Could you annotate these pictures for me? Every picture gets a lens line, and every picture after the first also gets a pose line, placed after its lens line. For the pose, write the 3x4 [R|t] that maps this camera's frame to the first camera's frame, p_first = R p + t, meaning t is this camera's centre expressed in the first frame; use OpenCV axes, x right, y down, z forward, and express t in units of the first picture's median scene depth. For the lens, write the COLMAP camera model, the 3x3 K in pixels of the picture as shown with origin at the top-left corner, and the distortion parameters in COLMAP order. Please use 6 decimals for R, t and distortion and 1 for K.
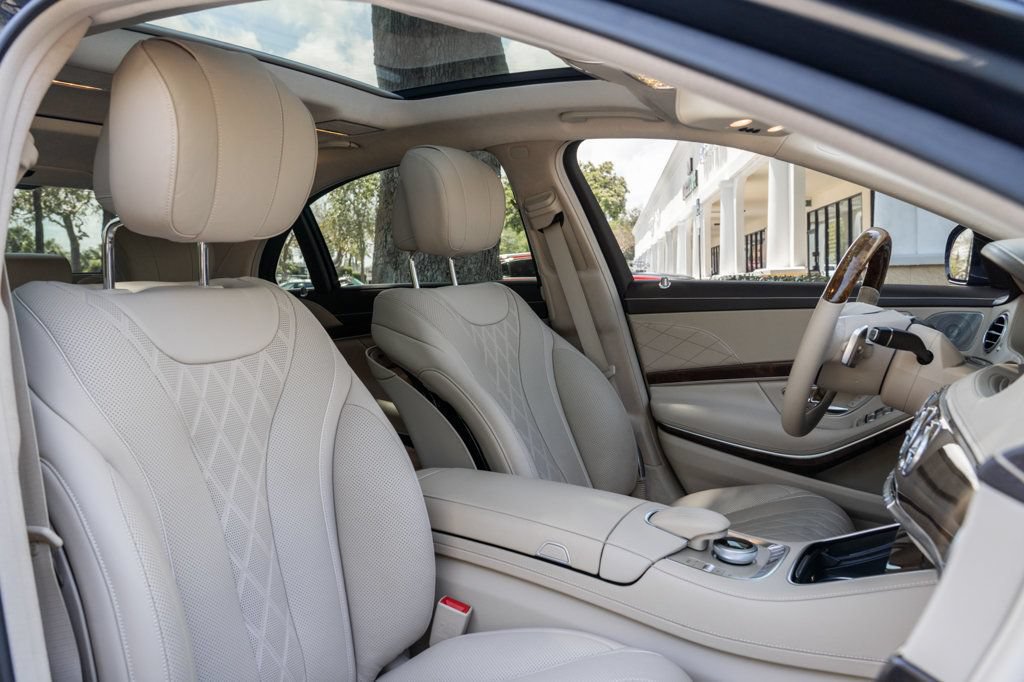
lens RADIAL K [[889.1, 0, 512.4], [0, 889.1, 343.4], [0, 0, 1]] dist [0.057167, 0.006958]
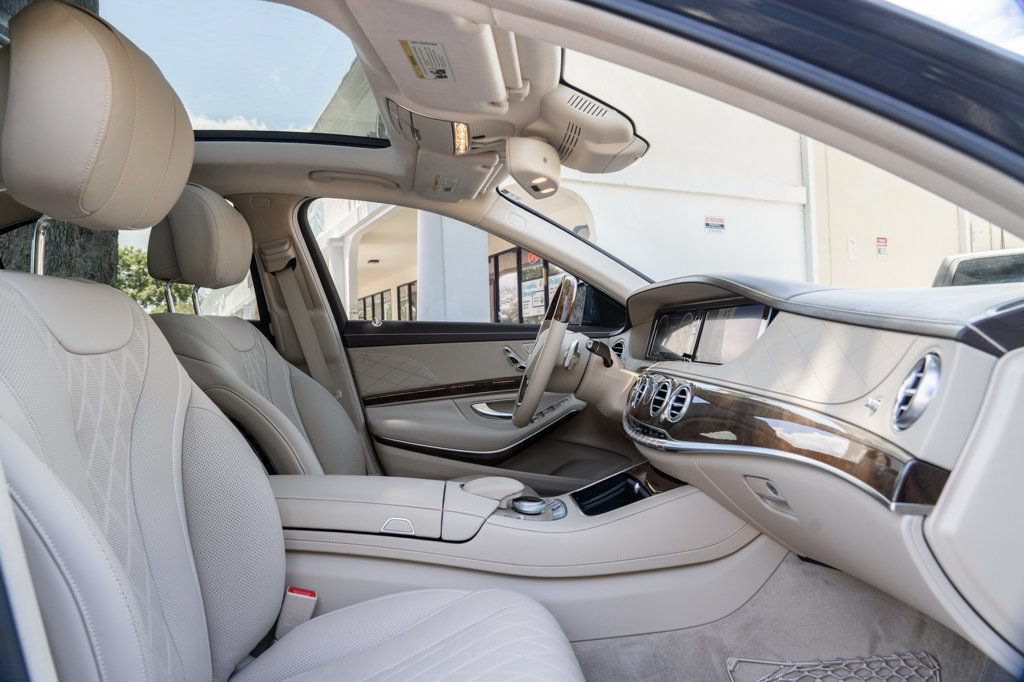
lens RADIAL K [[720.5, 0, 487.8], [0, 720.5, 350.0], [0, 0, 1]] dist [0.045777, -0.008015]
pose [[0.832393, 0.010500, 0.554086, -0.267015], [0.043725, 0.995459, -0.084551, 0.064603], [-0.552457, 0.094608, 0.828155, 0.098207]]
